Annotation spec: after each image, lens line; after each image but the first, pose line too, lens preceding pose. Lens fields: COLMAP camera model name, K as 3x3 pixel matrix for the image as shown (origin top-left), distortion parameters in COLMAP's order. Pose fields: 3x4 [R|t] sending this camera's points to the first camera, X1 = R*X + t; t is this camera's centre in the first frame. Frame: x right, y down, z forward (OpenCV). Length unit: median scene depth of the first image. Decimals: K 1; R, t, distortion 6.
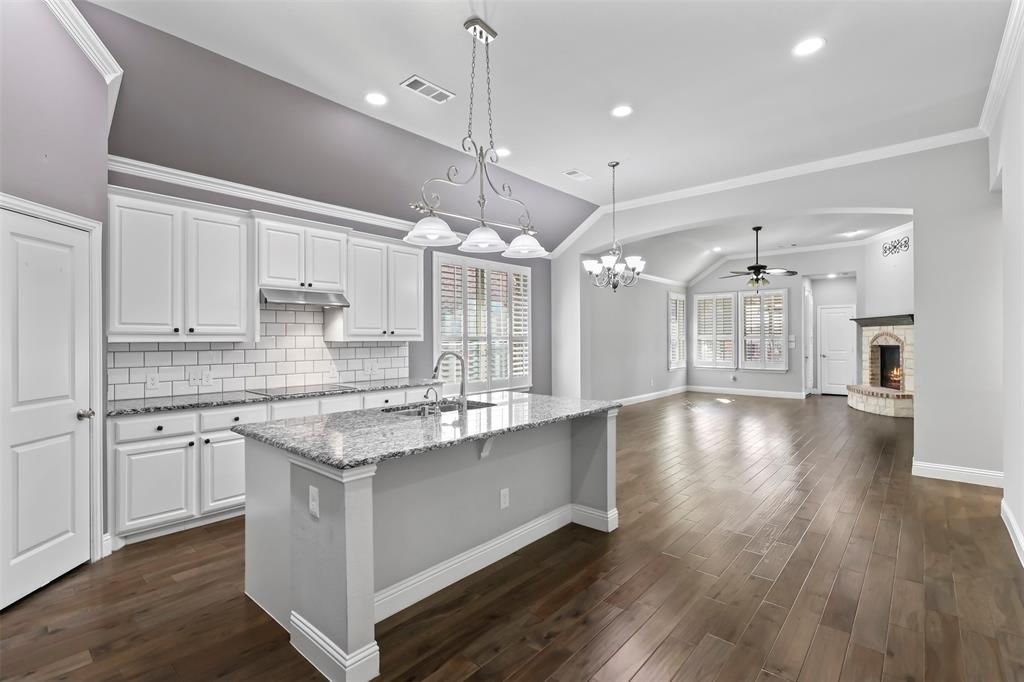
lens RADIAL K [[473.0, 0, 509.9], [0, 473.0, 338.0], [0, 0, 1]] dist [-0.001687, -0.000689]
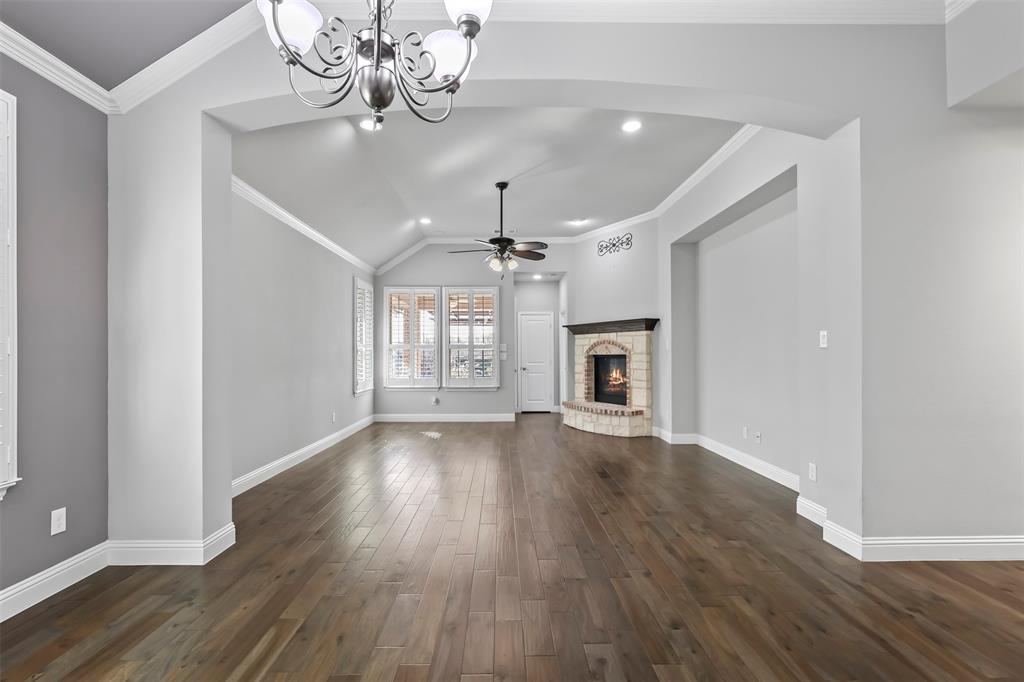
lens RADIAL K [[476.6, 0, 510.7], [0, 476.6, 349.9], [0, 0, 1]] dist [-0.002328, -0.000197]
pose [[0.739154, 0.007872, 0.673490, 0.109392], [-0.001114, 0.999945, -0.010465, 0.027682], [-0.673535, 0.006985, 0.739122, 0.808120]]
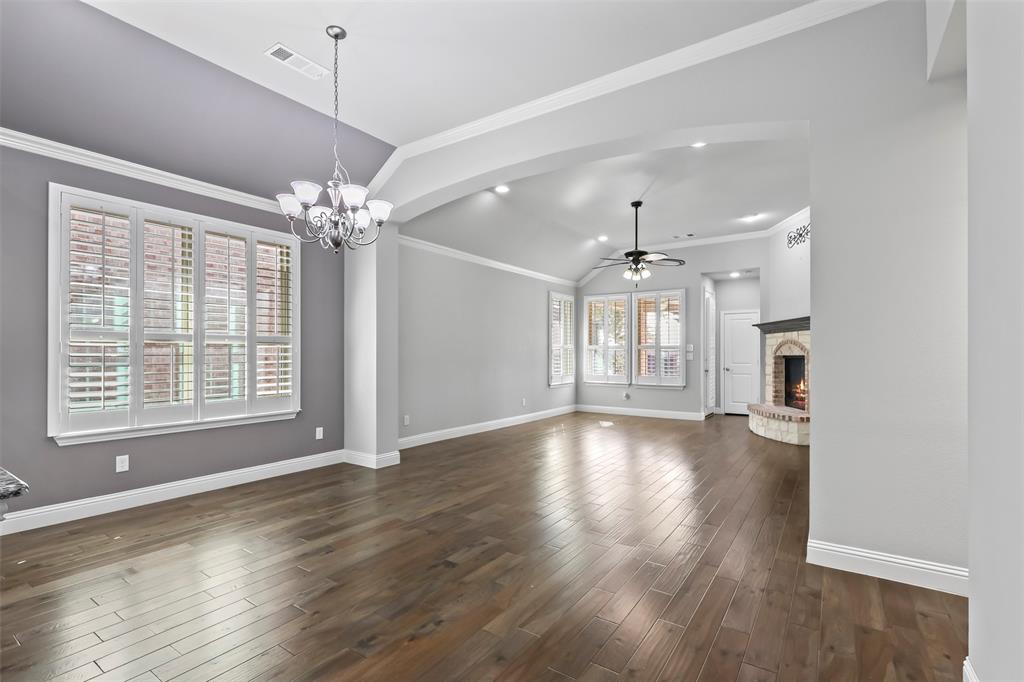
lens RADIAL K [[476.6, 0, 510.7], [0, 476.6, 349.9], [0, 0, 1]] dist [-0.002328, -0.000197]
pose [[0.993039, 0.006862, 0.117585, 0.383900], [-0.006068, 0.999956, -0.007114, 0.025399], [-0.117629, 0.006351, 0.993037, 0.419075]]
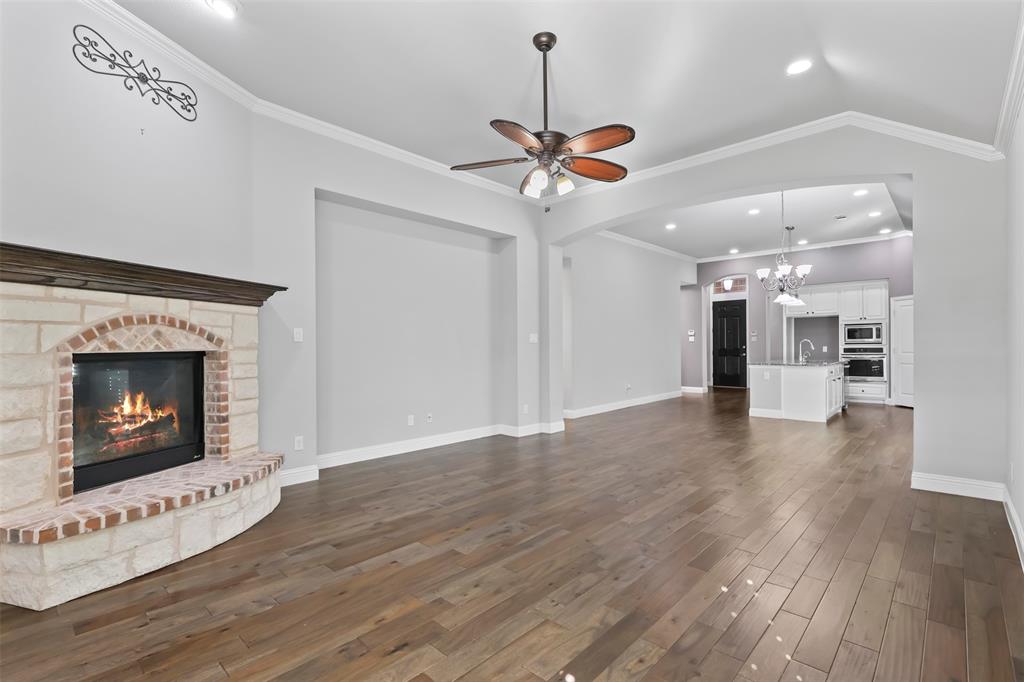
lens RADIAL K [[476.6, 0, 510.7], [0, 476.6, 349.9], [0, 0, 1]] dist [-0.002328, -0.000197]
pose [[-0.999445, 0.009994, 0.031778, 0.916768], [0.010412, 0.999861, 0.013023, 0.020581], [-0.031643, 0.013347, -0.999410, 2.347784]]
